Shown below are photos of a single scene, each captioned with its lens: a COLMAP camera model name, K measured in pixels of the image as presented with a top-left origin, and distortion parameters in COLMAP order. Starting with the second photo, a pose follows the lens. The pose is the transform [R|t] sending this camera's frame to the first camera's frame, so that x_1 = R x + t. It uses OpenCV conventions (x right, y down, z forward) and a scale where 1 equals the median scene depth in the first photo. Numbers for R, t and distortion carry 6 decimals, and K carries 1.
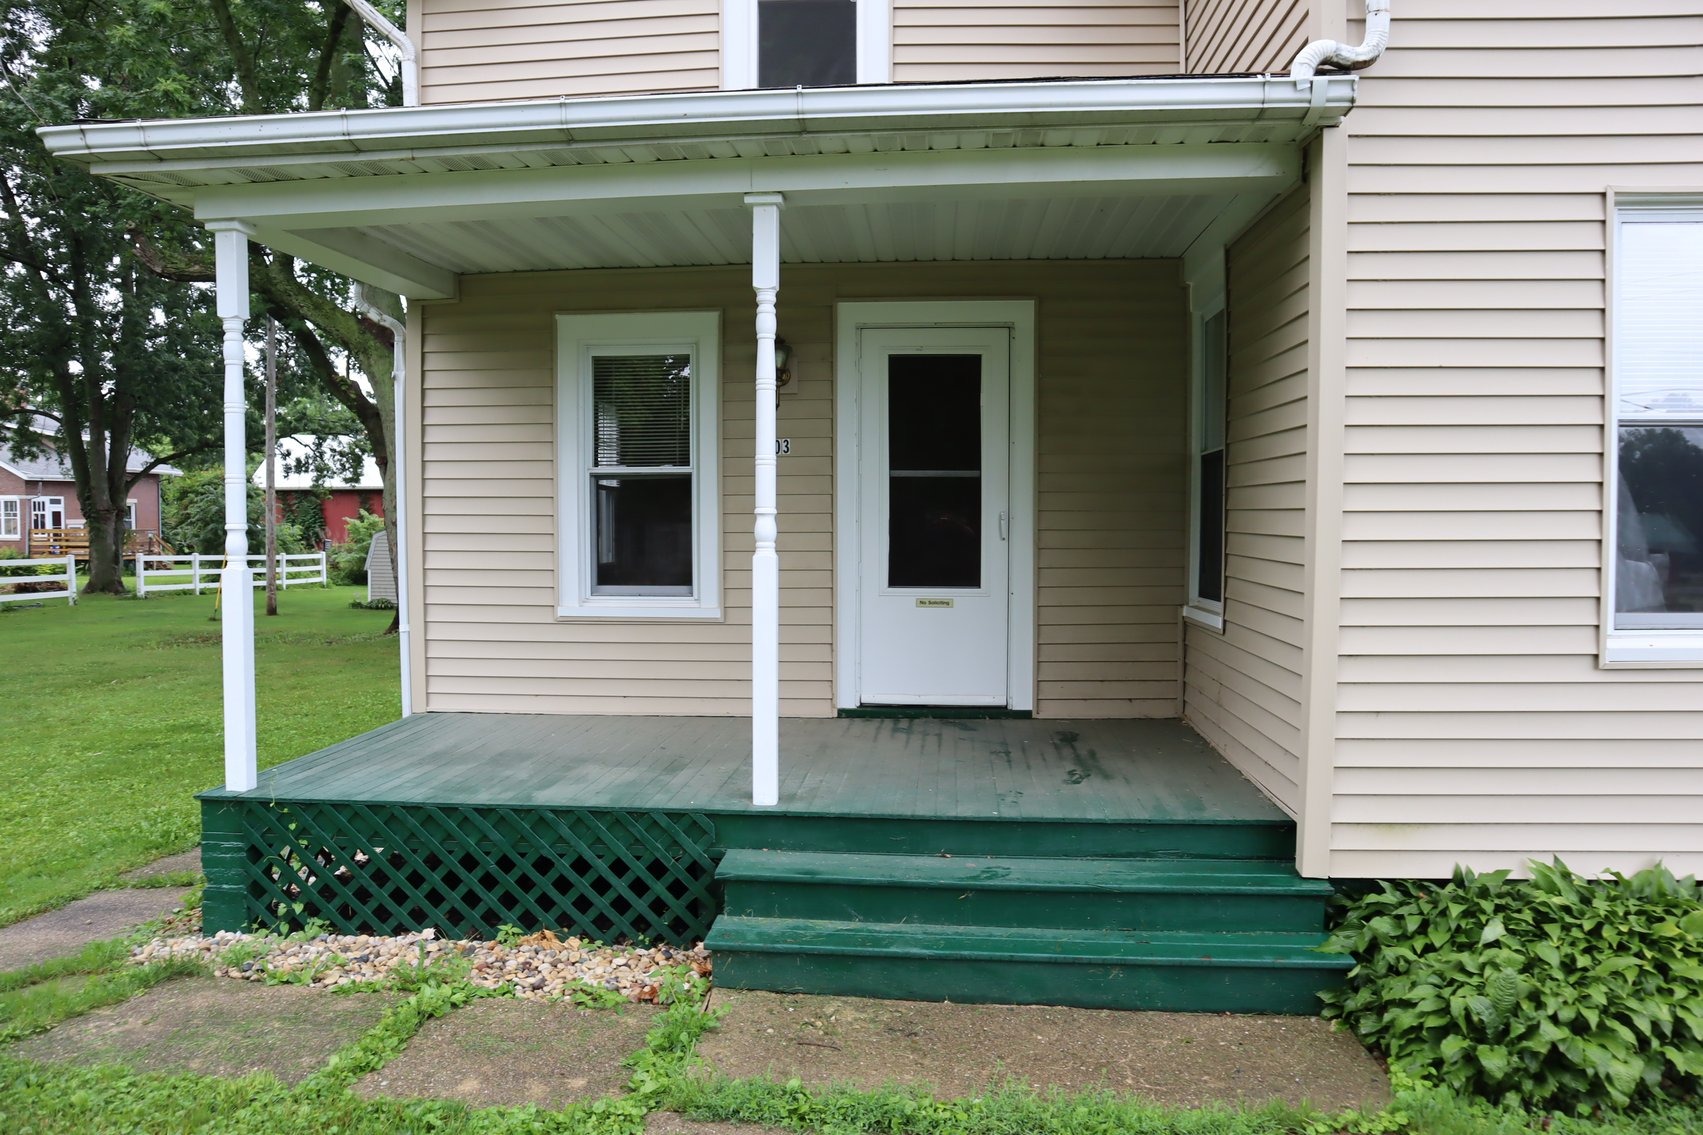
lens RADIAL K [[1164.8, 0, 844.7], [0, 1164.8, 573.0], [0, 0, 1]] dist [-0.032941, 0.000933]
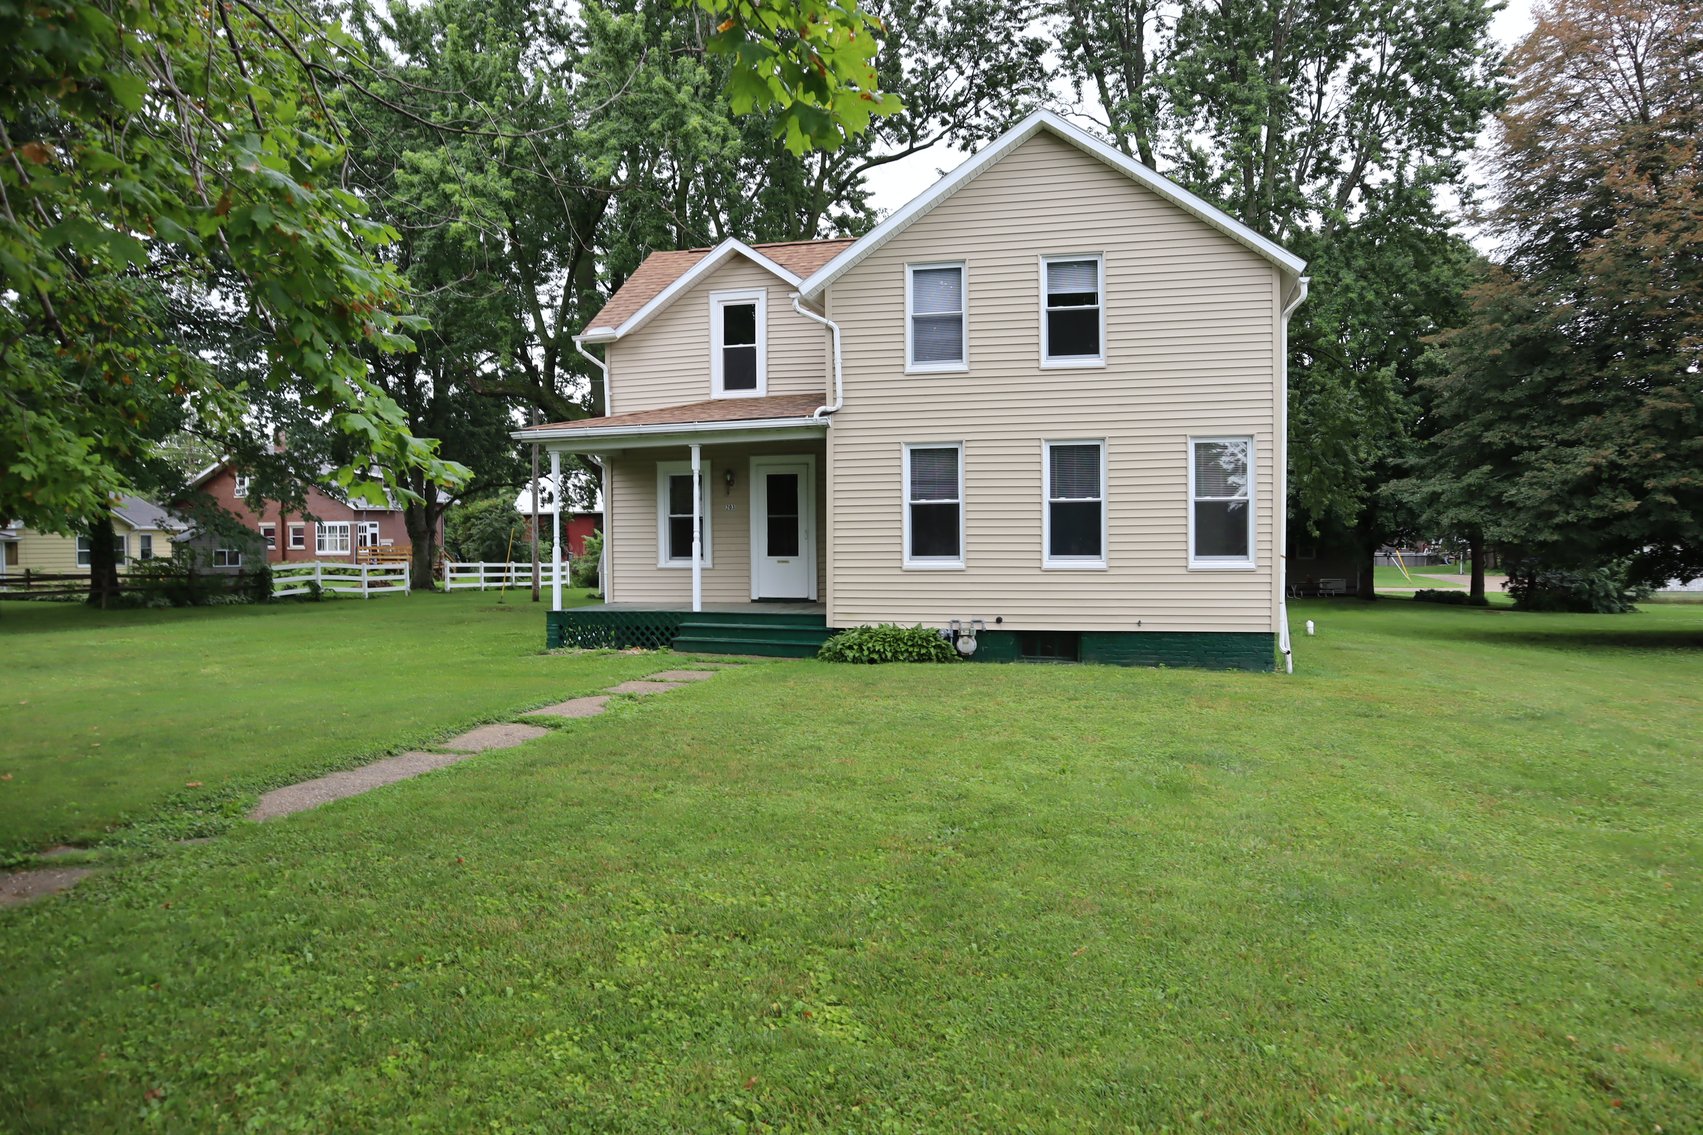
lens RADIAL K [[1164.8, 0, 857.0], [0, 1164.8, 567.6], [0, 0, 1]] dist [-0.032941, 0.000933]
pose [[0.984665, -0.004986, -0.174387, 0.143337], [0.001860, 0.999835, -0.018084, 0.017684], [0.174448, 0.017483, 0.984511, -0.335835]]
